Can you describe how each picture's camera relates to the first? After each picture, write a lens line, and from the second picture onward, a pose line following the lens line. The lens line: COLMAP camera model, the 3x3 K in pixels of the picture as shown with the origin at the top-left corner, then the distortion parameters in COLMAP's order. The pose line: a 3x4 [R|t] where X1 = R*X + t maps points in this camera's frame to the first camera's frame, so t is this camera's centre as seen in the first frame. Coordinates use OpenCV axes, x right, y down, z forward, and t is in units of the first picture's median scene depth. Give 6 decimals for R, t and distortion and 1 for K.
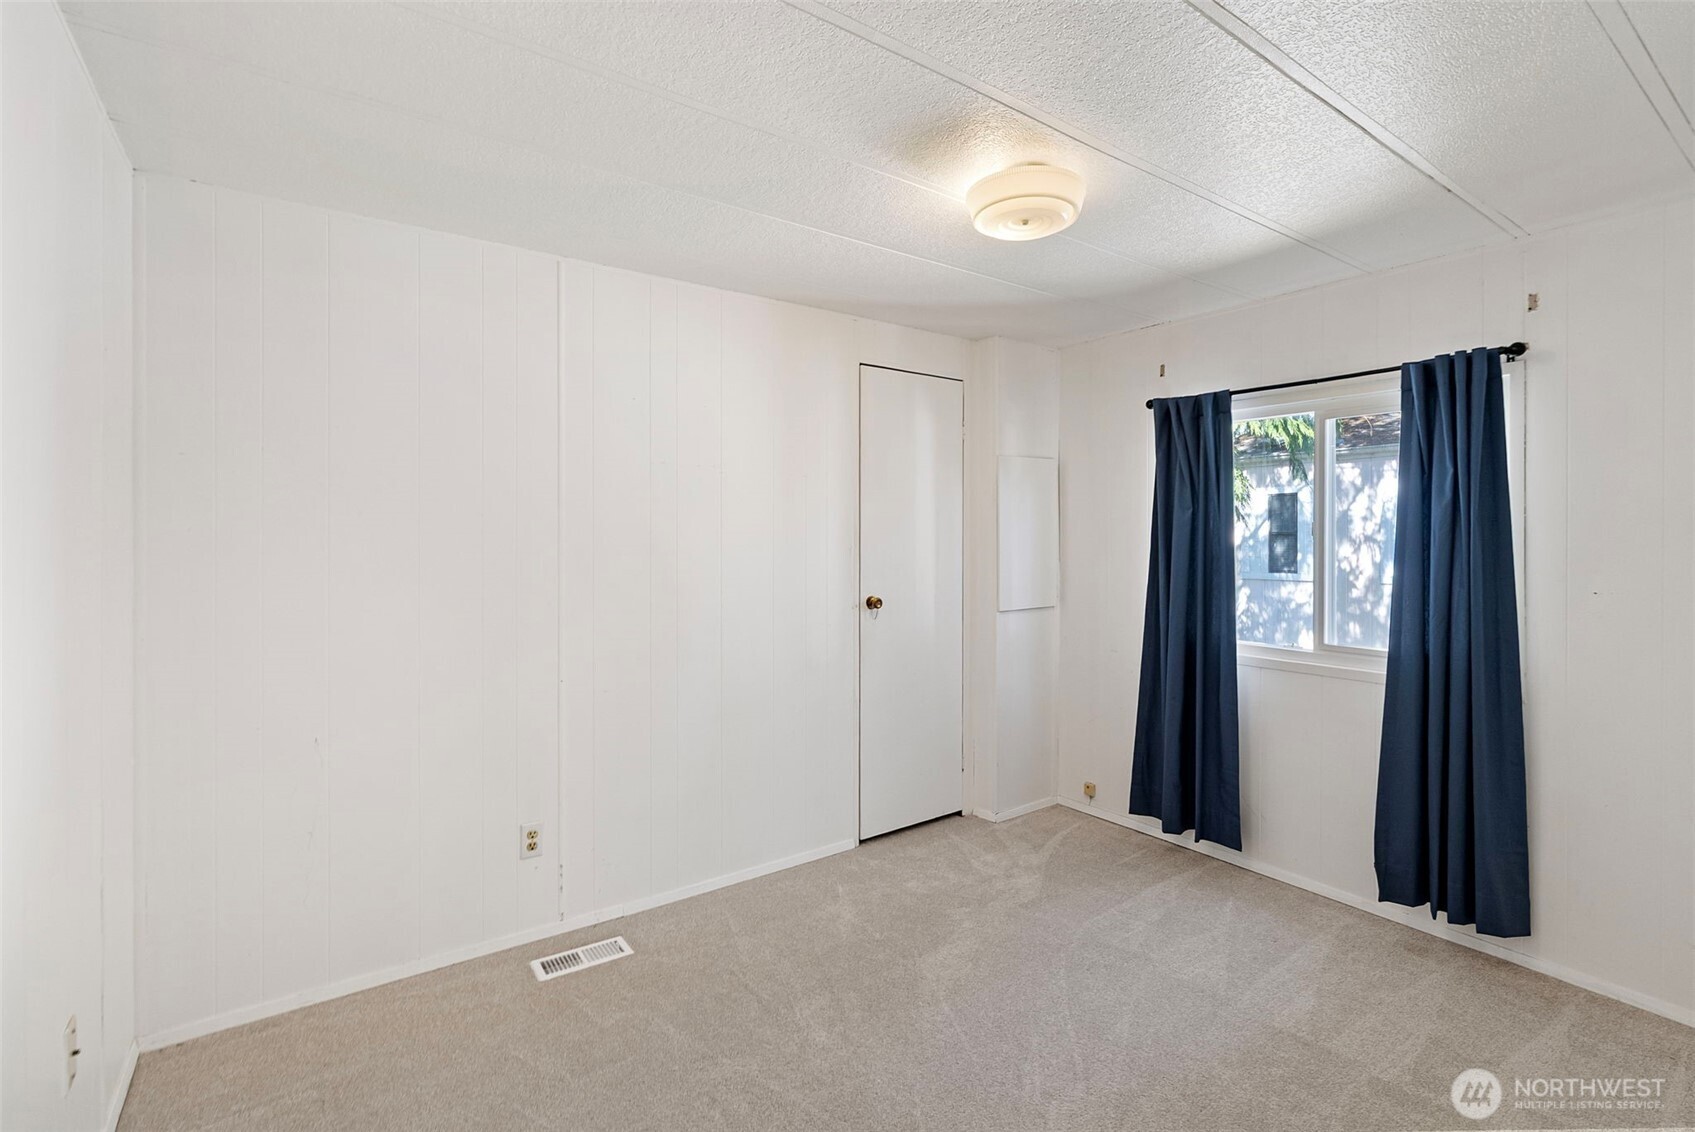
lens RADIAL K [[775.8, 0, 844.0], [0, 775.8, 536.2], [0, 0, 1]] dist [0.000220, 0.000004]
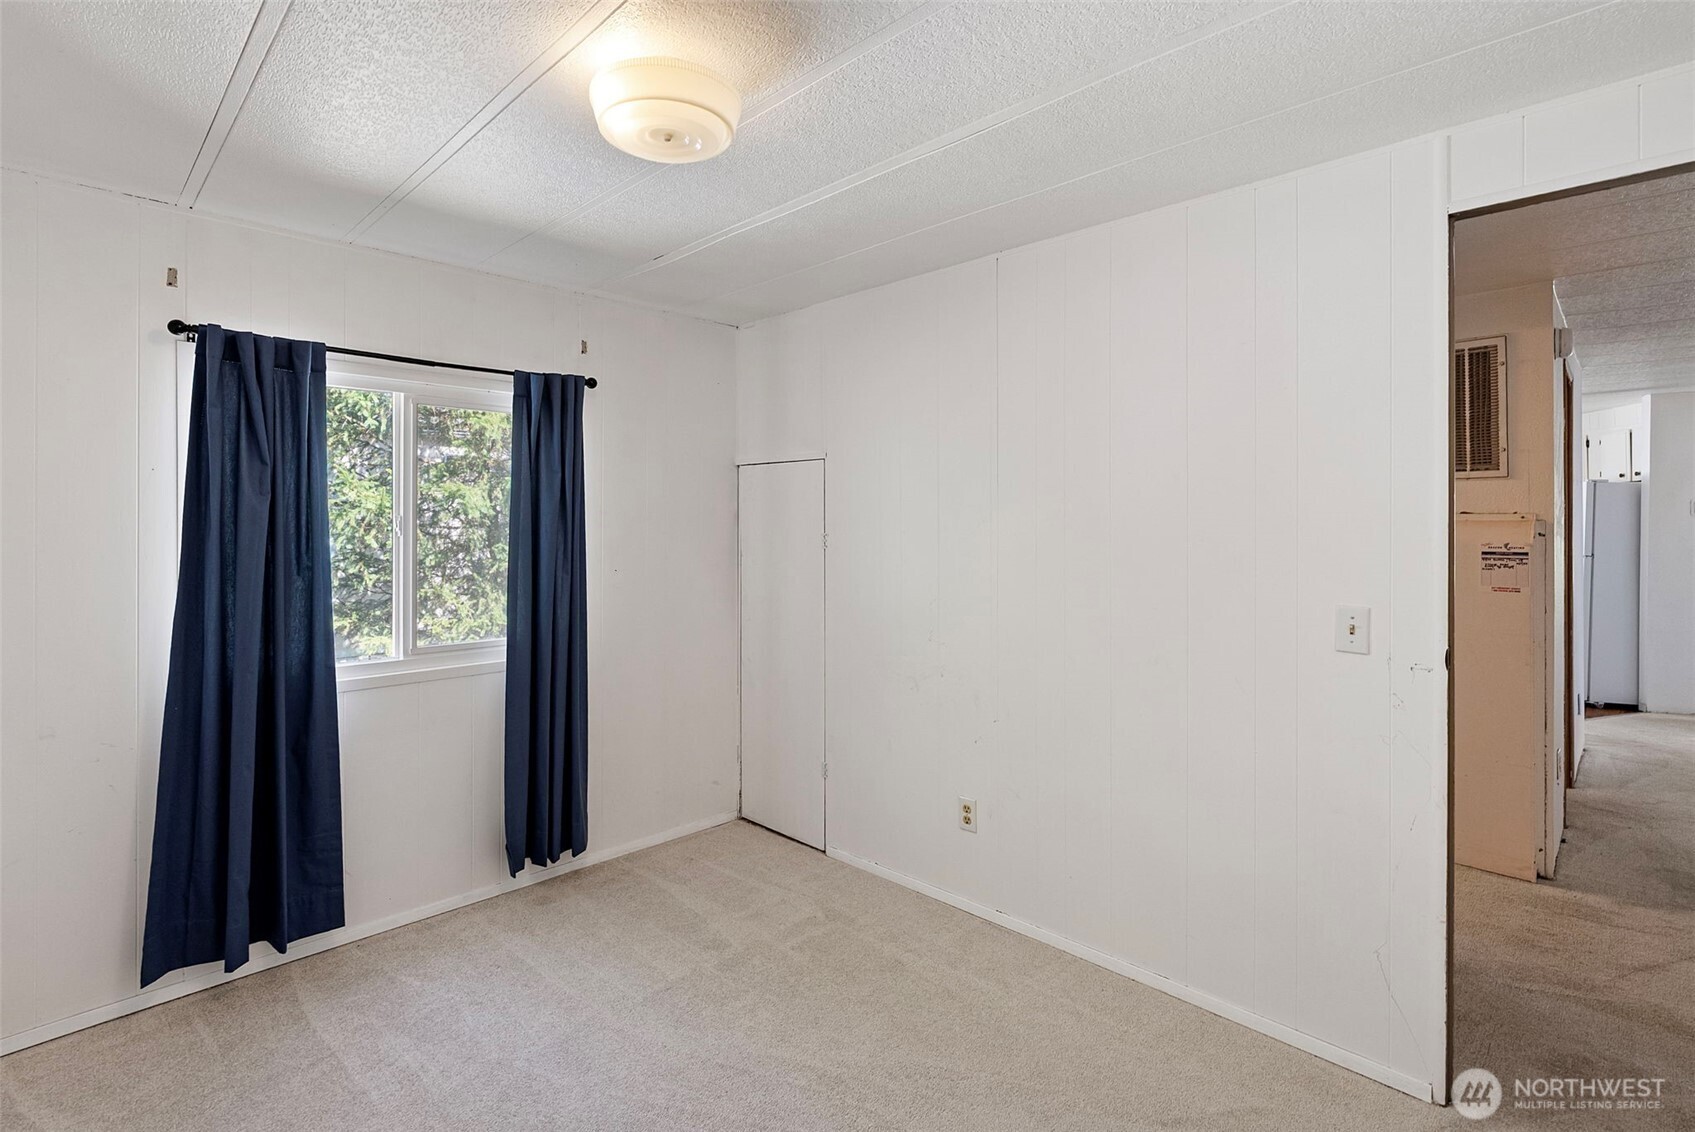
lens RADIAL K [[800.5, 0, 846.5], [0, 800.5, 520.5], [0, 0, 1]] dist [0.001512, -0.000199]
pose [[-0.168653, -0.001303, 0.985675, -0.424154], [-0.004759, 0.999989, 0.000507, -0.016136], [-0.985664, -0.004605, -0.168658, 0.685718]]
